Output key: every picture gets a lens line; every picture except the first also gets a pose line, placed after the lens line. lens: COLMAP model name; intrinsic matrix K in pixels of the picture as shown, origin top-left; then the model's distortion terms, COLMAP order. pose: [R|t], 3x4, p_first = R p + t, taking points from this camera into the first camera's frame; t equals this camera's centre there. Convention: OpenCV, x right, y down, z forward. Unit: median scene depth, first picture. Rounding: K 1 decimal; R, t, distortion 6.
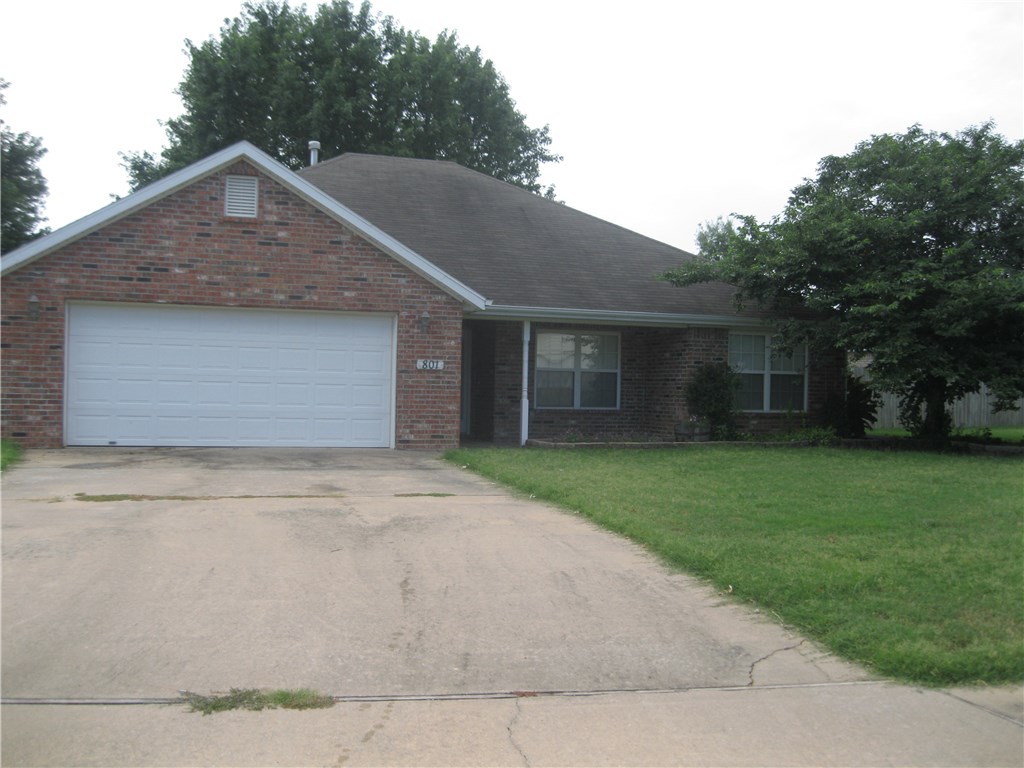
lens RADIAL K [[1045.2, 0, 512.0], [0, 1045.2, 384.0], [0, 0, 1]] dist [-0.010230, -0.127888]
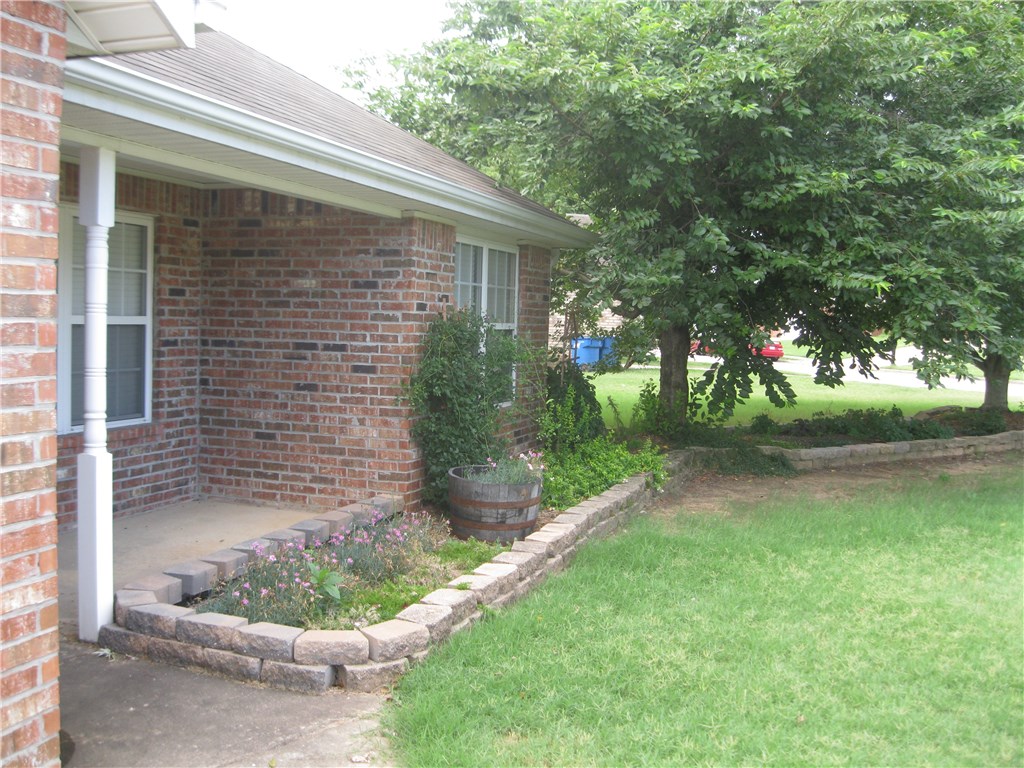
lens RADIAL K [[1045.2, 0, 512.0], [0, 1045.2, 384.0], [0, 0, 1]] dist [-0.010230, -0.127888]
pose [[0.621973, -0.050476, 0.781410, -0.116954], [-0.018475, 0.996696, 0.079088, -0.023140], [-0.782821, -0.063628, 0.618985, 0.710116]]
